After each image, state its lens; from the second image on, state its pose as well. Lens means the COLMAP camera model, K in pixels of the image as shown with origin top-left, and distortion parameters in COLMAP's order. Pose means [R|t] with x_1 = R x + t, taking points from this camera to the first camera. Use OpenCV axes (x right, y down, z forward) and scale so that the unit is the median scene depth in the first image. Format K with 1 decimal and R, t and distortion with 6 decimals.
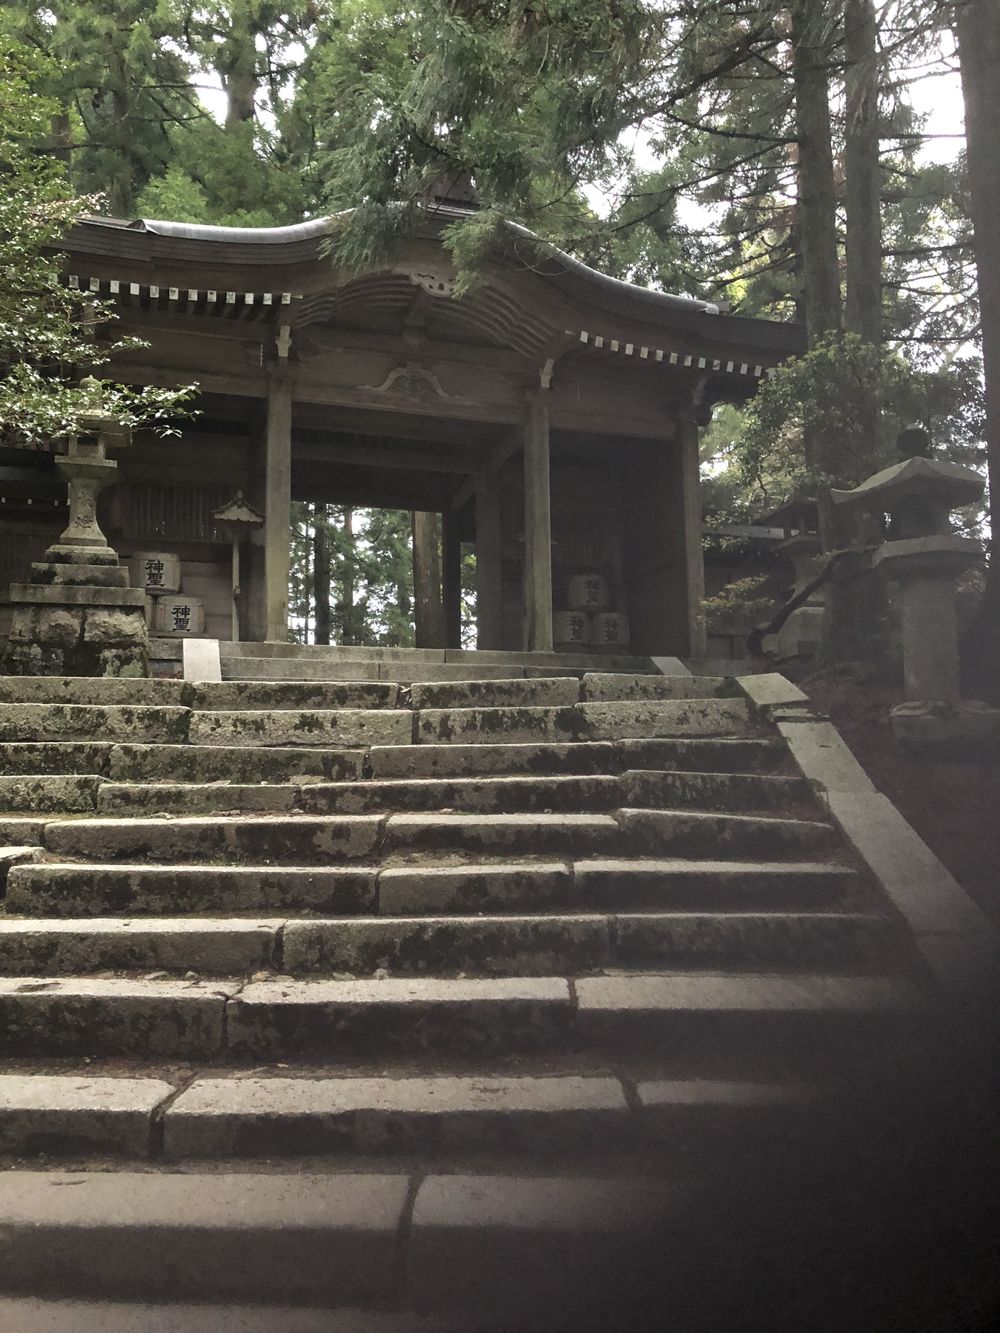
lens RADIAL K [[1103.1, 0, 500.5], [0, 1103.1, 666.3], [0, 0, 1]] dist [0.034636, -0.031951]
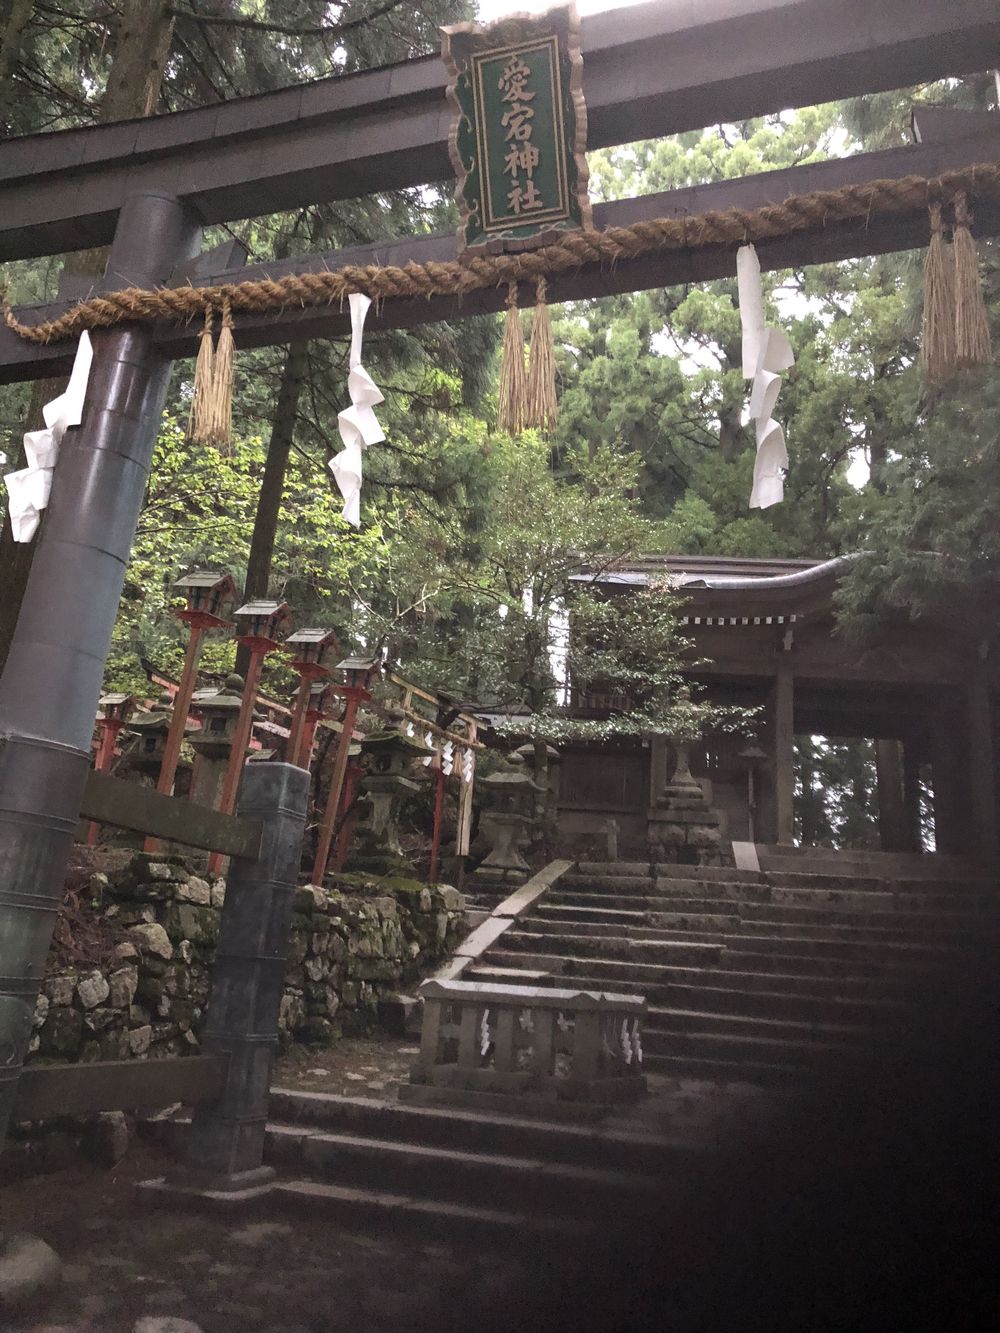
lens RADIAL K [[1103.1, 0, 501.5], [0, 1103.1, 652.7], [0, 0, 1]] dist [0.034636, -0.031951]
pose [[0.923306, -0.033718, -0.382581, 0.025119], [-0.034141, 0.984989, -0.169205, -0.014169], [0.382544, 0.169290, 0.908296, -0.711022]]
